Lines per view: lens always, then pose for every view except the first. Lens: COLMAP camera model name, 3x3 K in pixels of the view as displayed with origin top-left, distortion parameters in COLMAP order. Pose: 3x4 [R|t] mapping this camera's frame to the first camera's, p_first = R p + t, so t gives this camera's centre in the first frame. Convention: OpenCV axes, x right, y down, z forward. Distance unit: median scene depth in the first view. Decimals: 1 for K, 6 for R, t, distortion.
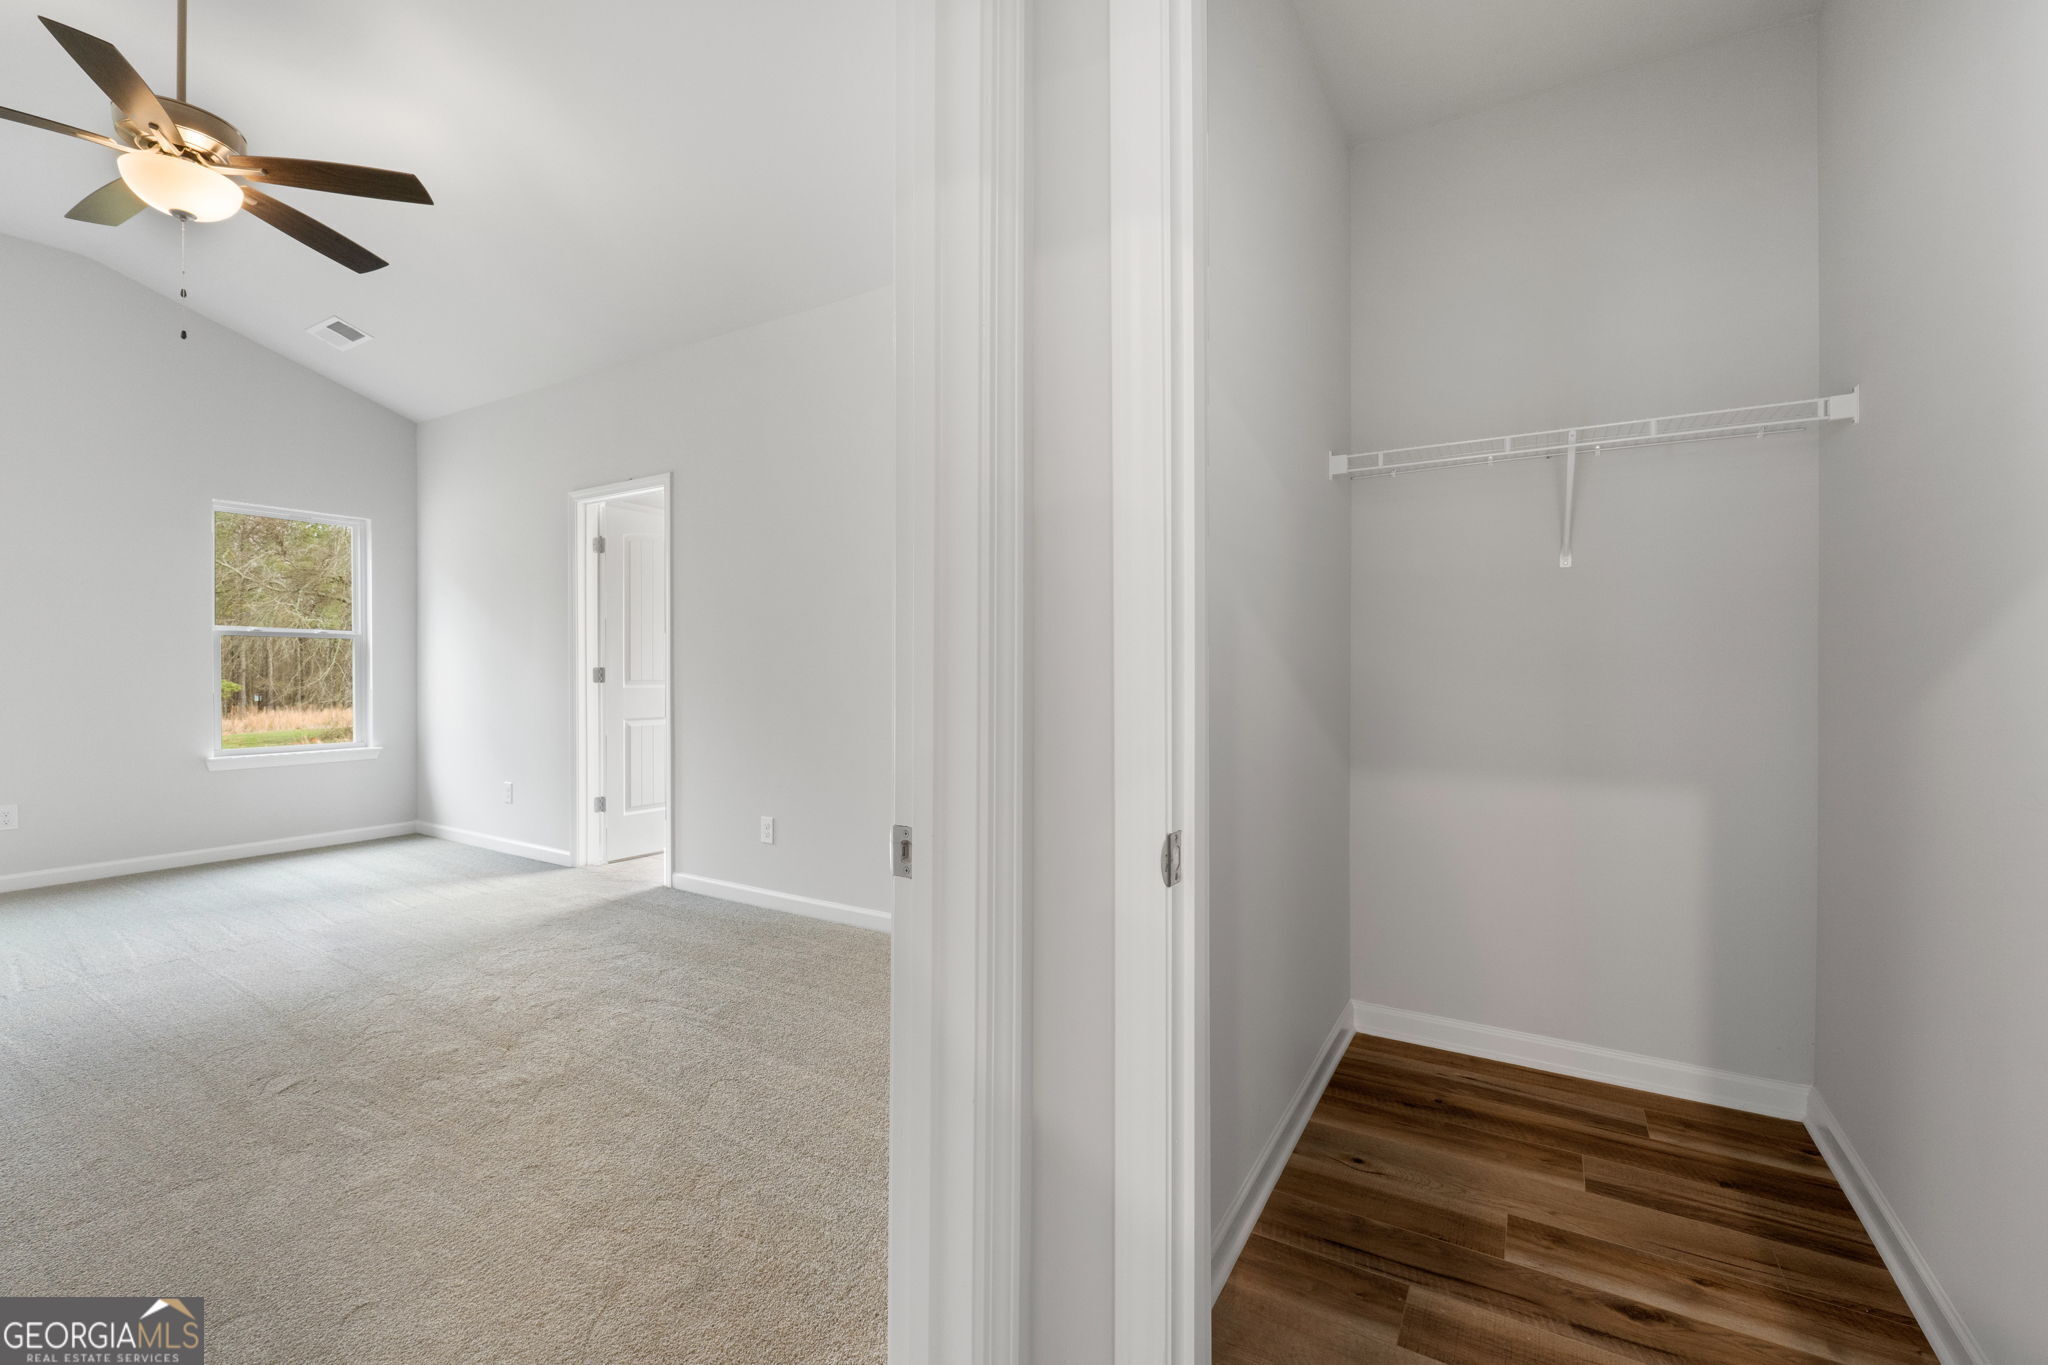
lens RADIAL K [[852.1, 0, 1020.7], [0, 852.1, 681.9], [0, 0, 1]] dist [-0.007316, 0.000164]
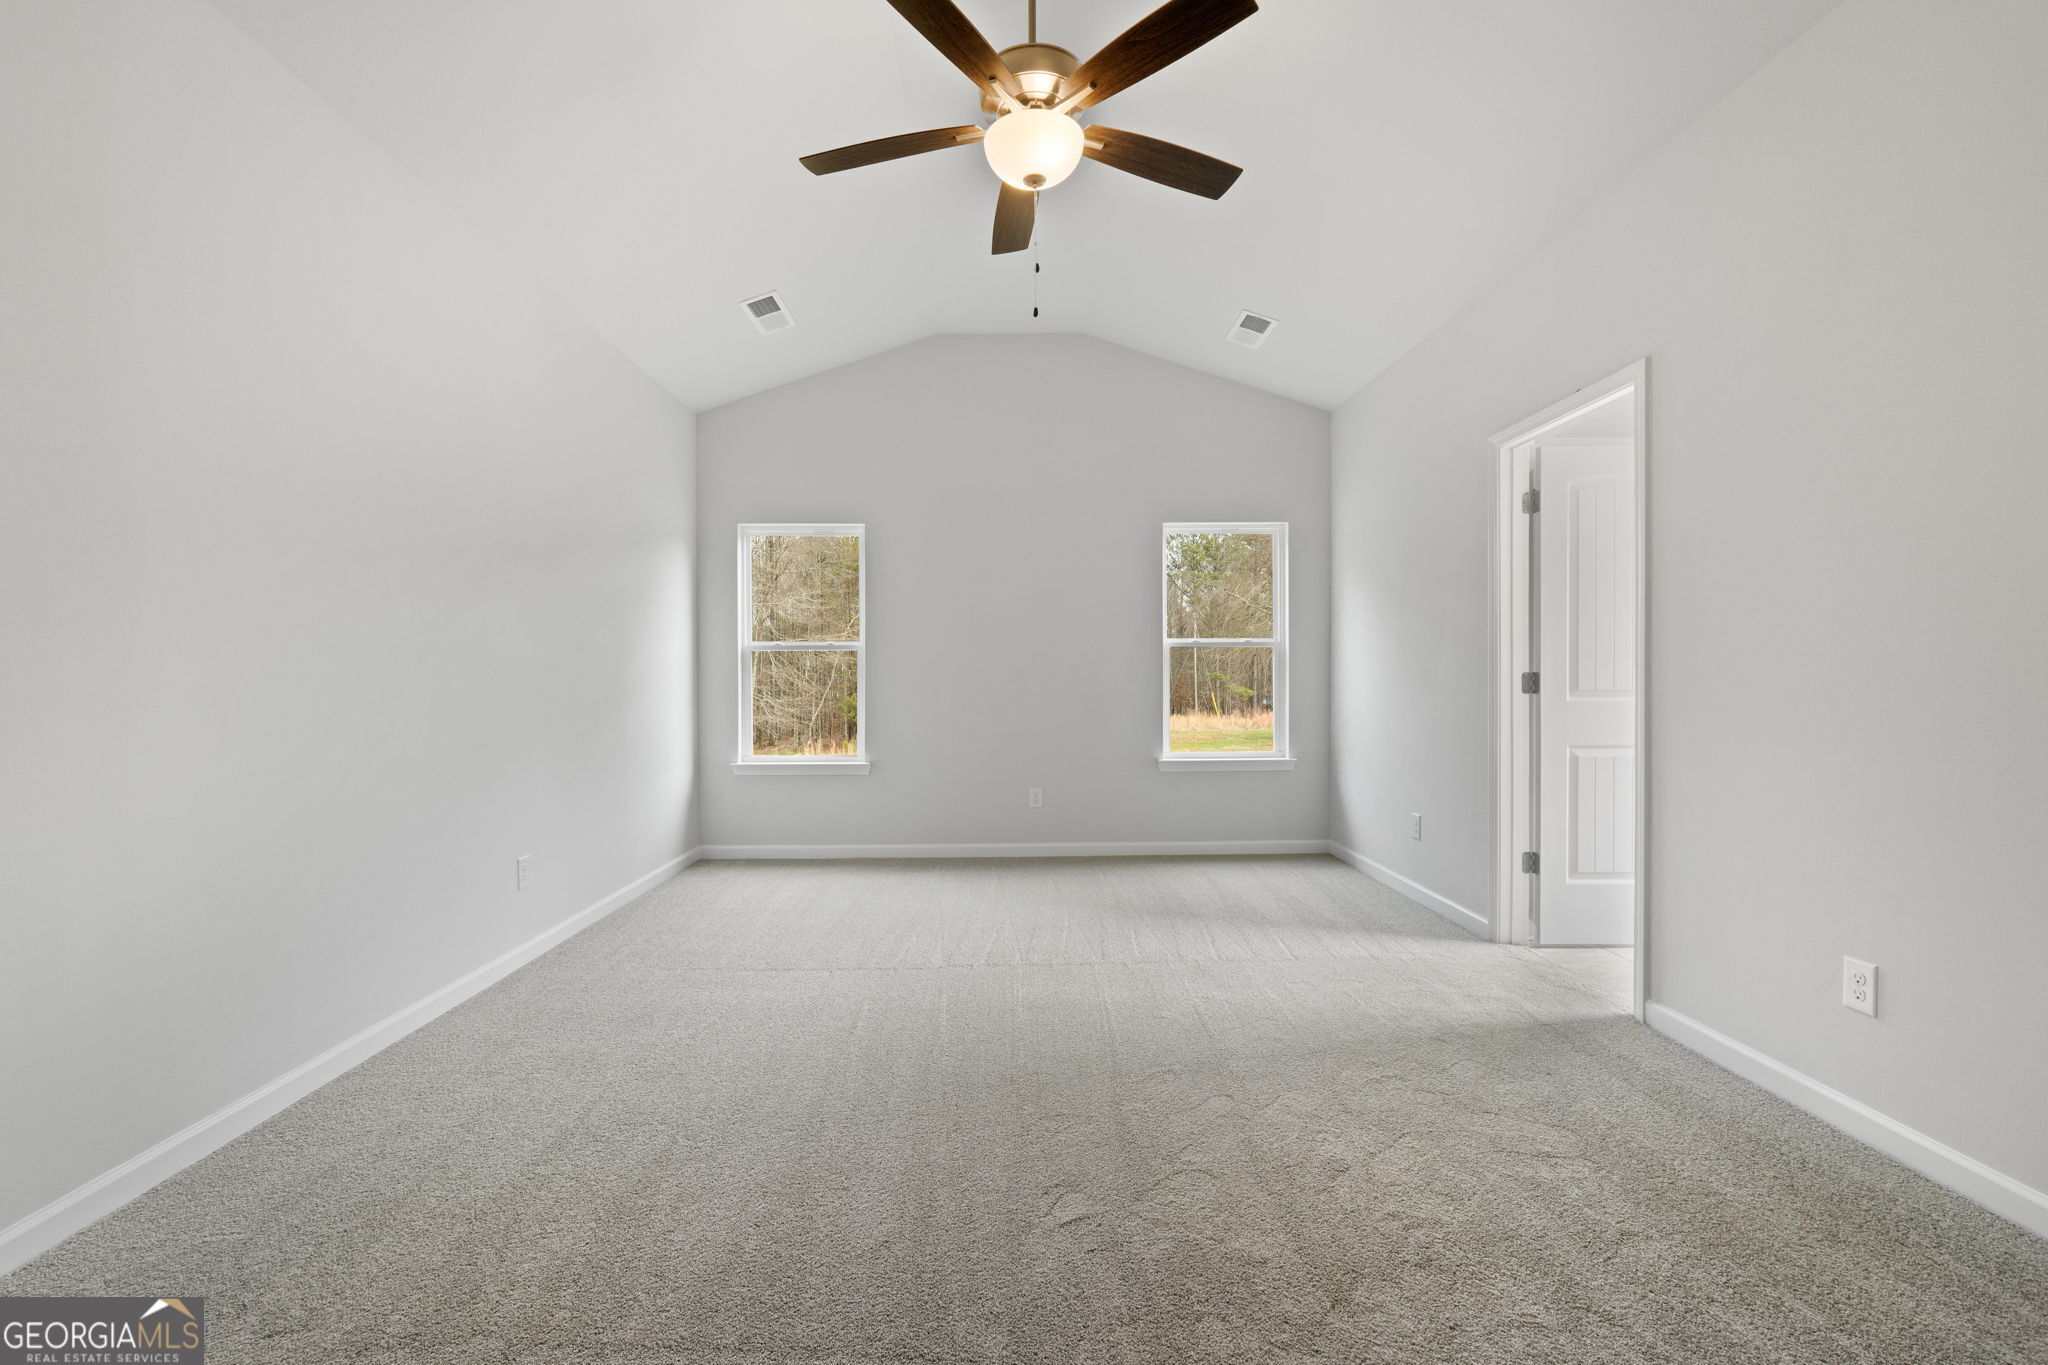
lens RADIAL K [[852.1, 0, 1018.4], [0, 852.1, 688.6], [0, 0, 1]] dist [-0.007316, 0.000164]
pose [[0.521376, 0.003466, -0.853320, -0.119546], [-0.004311, 0.999990, 0.001428, -0.002673], [0.853316, 0.002934, 0.521385, 0.282903]]
